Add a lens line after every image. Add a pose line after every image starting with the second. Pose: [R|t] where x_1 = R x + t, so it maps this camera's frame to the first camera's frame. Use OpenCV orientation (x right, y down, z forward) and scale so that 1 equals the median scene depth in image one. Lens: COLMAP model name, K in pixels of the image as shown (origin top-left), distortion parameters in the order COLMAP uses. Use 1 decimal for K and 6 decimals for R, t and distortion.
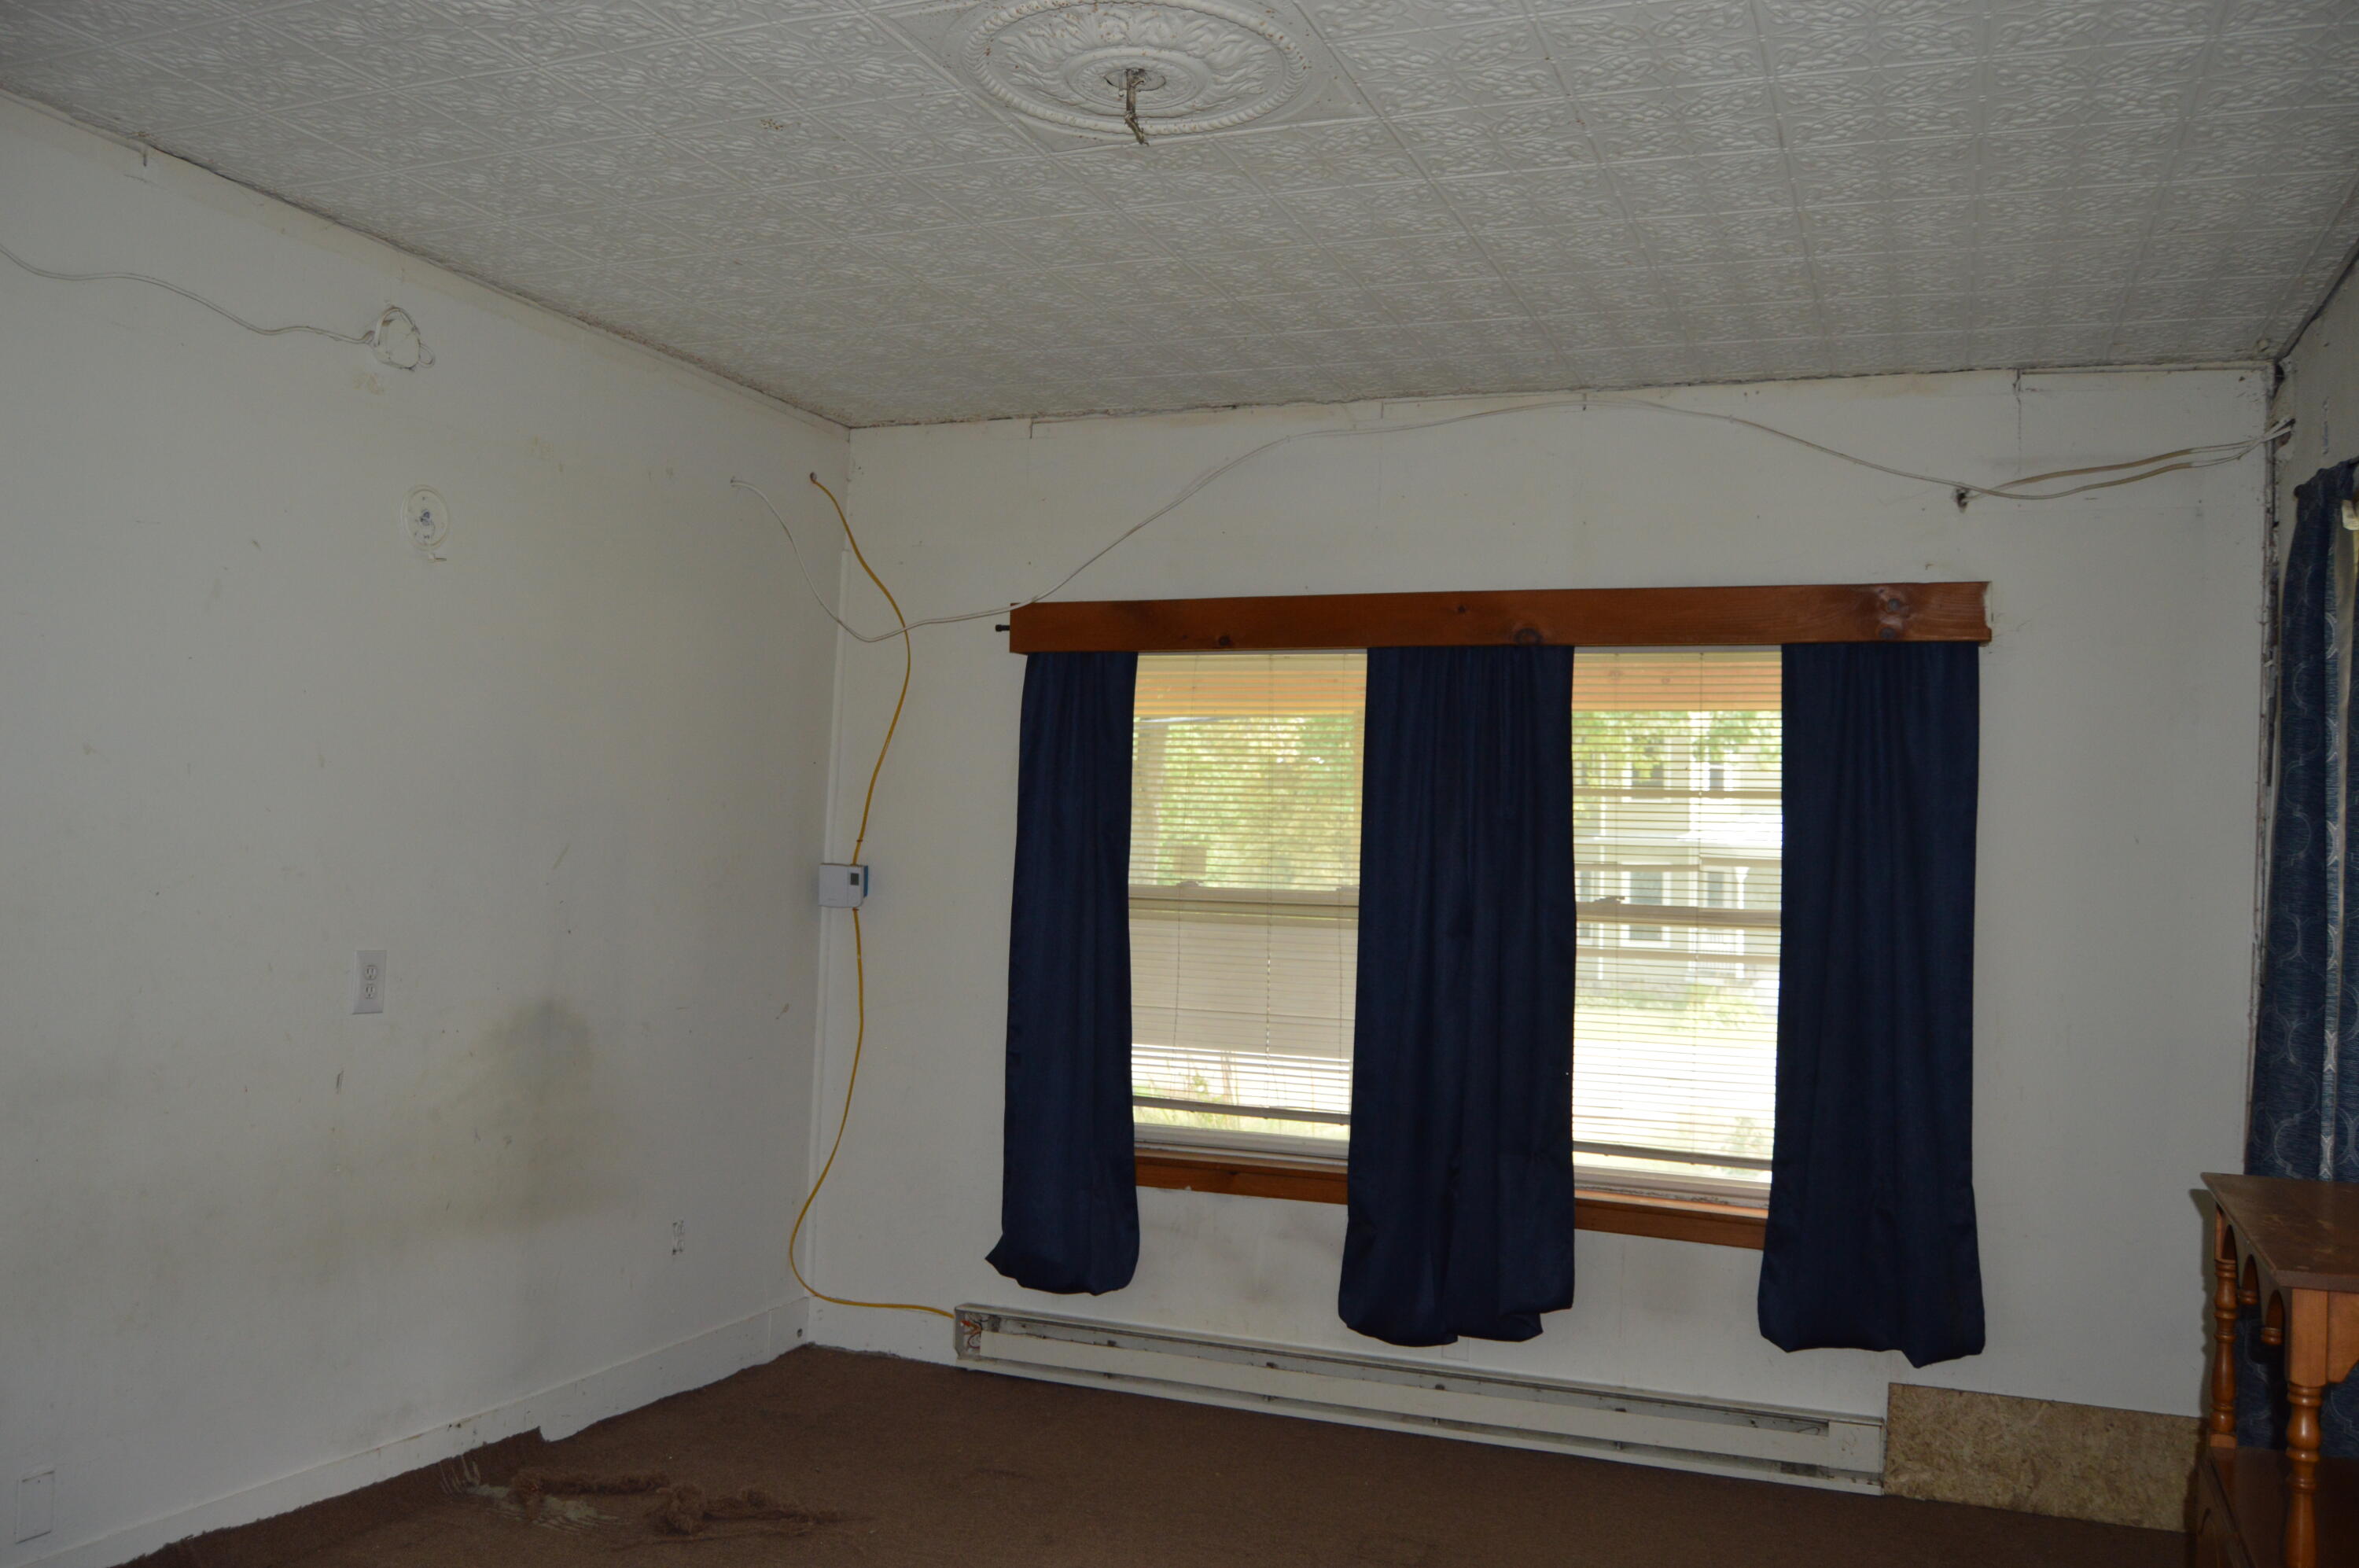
lens RADIAL K [[1858.4, 0, 1154.1], [0, 1858.4, 781.0], [0, 0, 1]] dist [-0.099987, 0.050261]
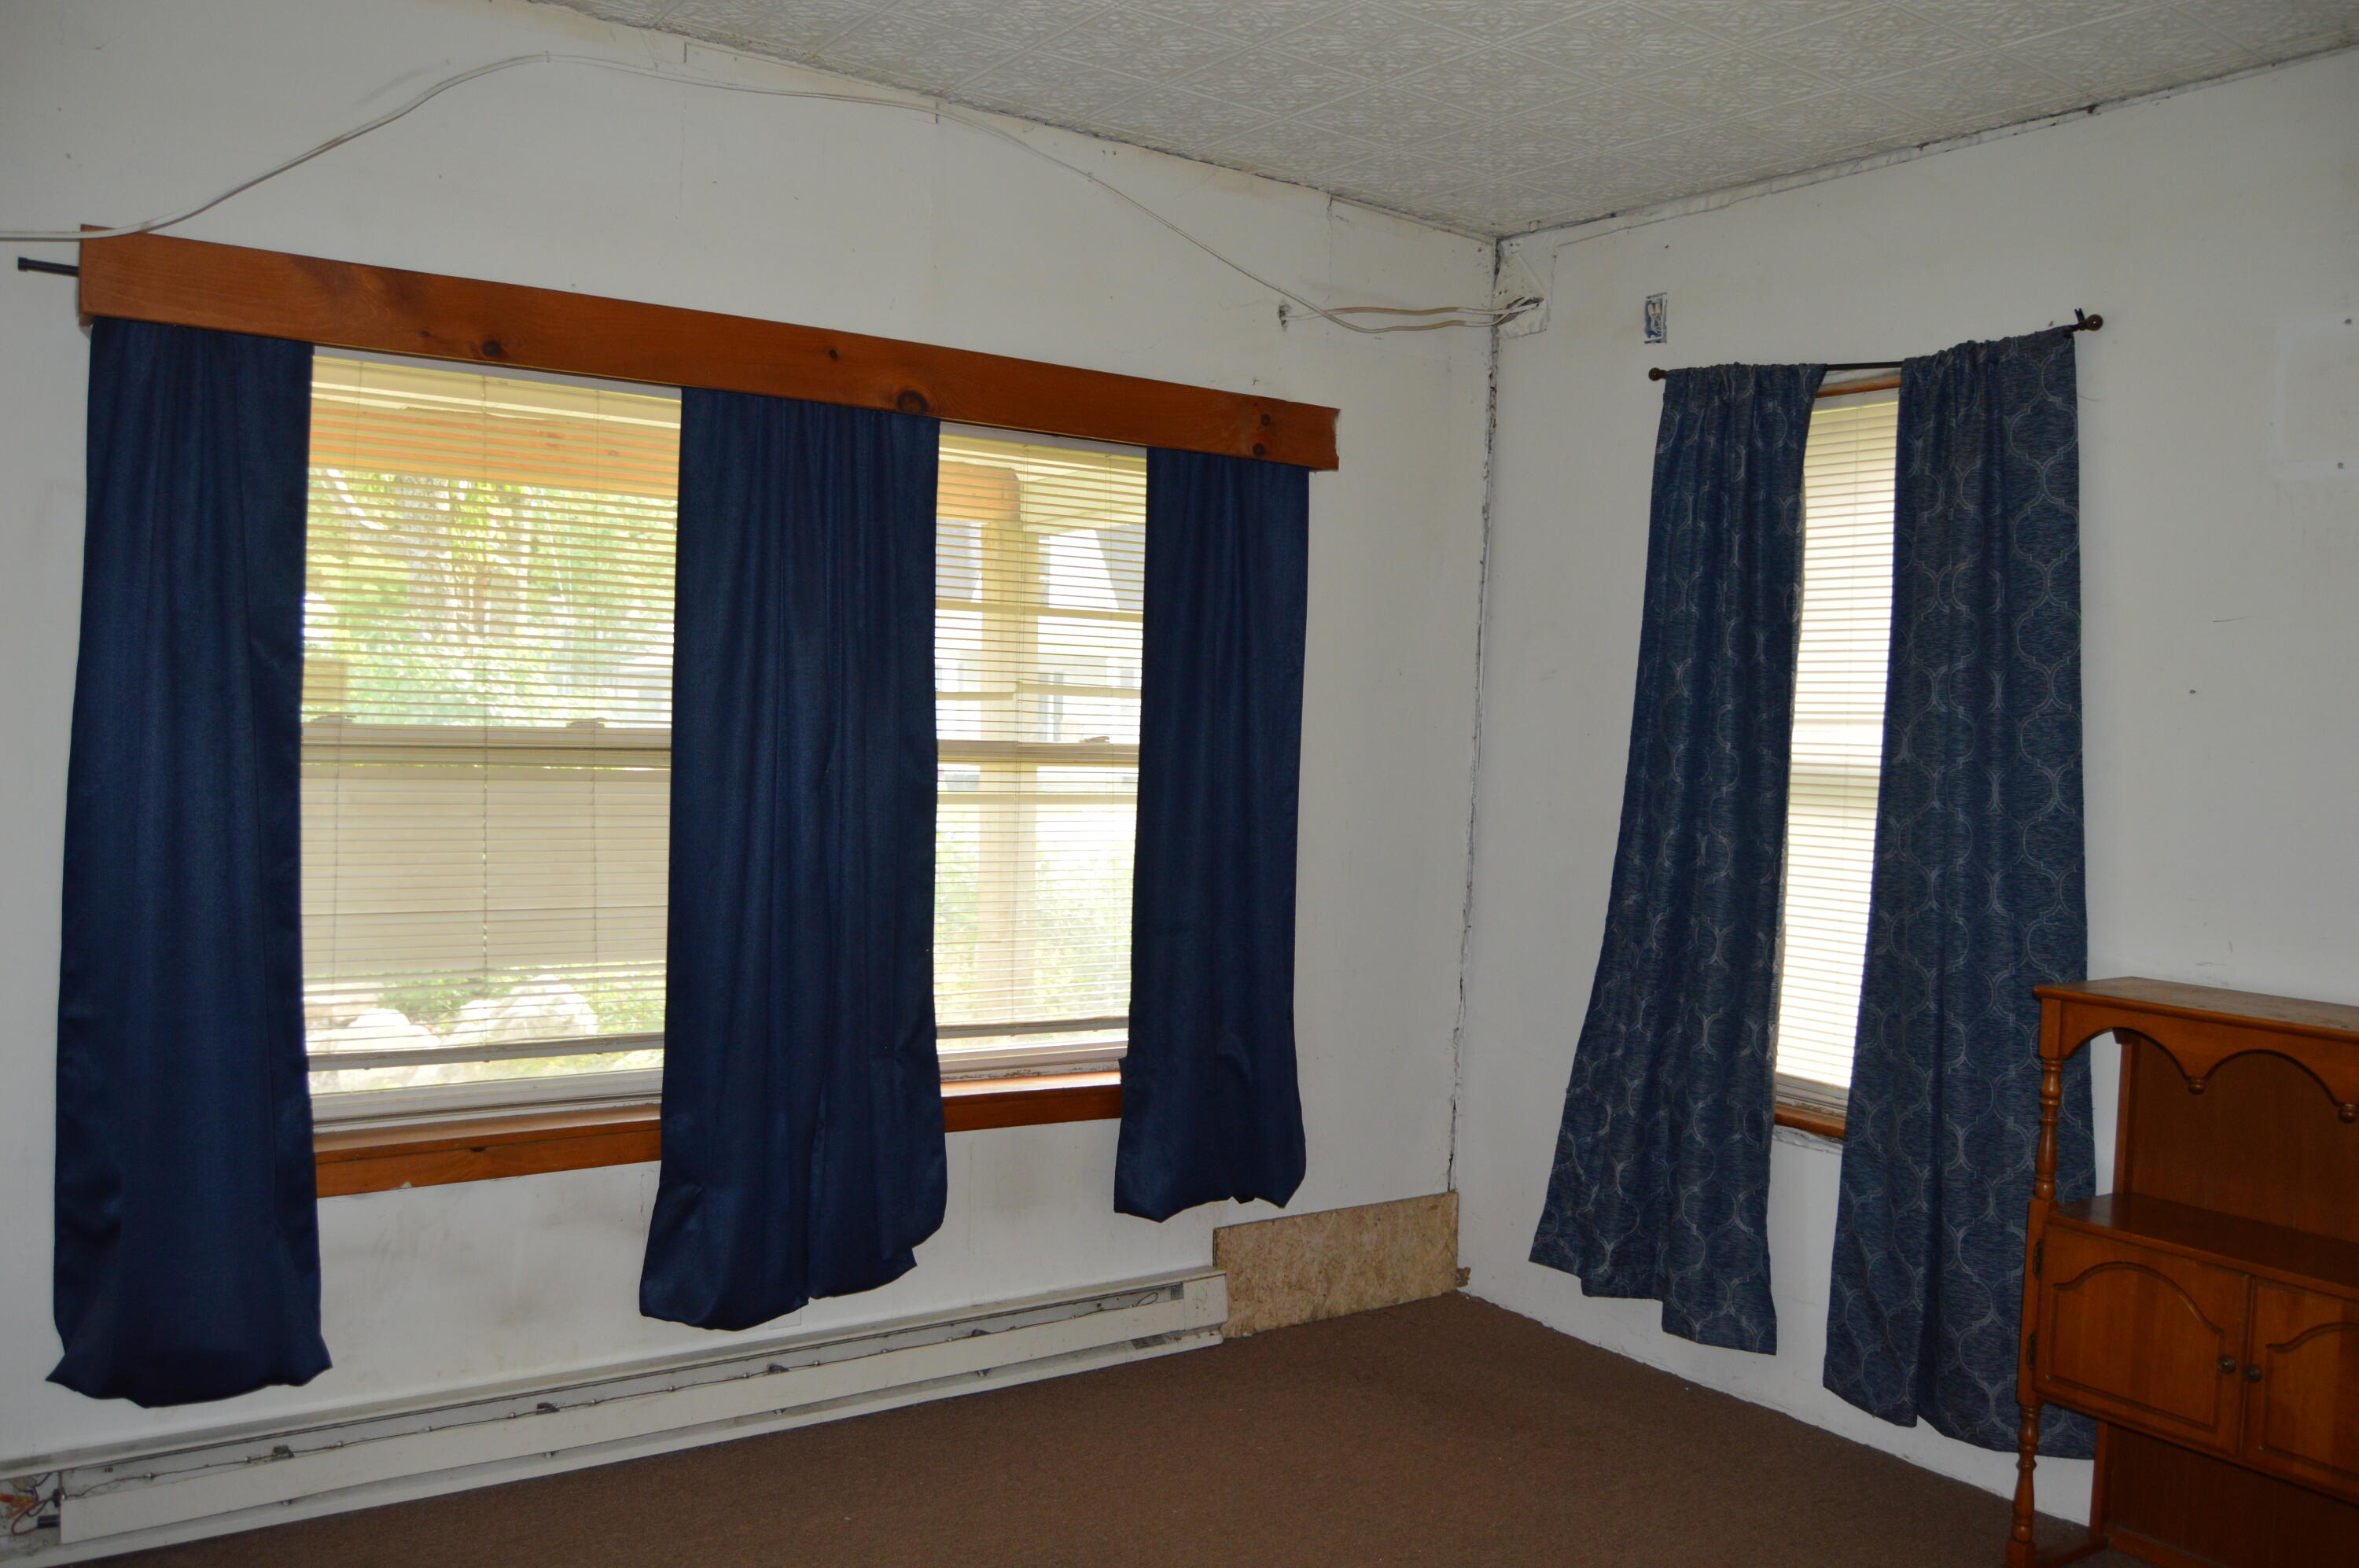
lens RADIAL K [[1884.4, 0, 1180.2], [0, 1884.4, 770.3], [0, 0, 1]] dist [0.009072, -0.110004]
pose [[0.548520, -0.039987, 0.835181, -0.410691], [-0.053743, 0.995104, 0.082941, 0.004078], [-0.834408, -0.090380, 0.543685, 0.454709]]
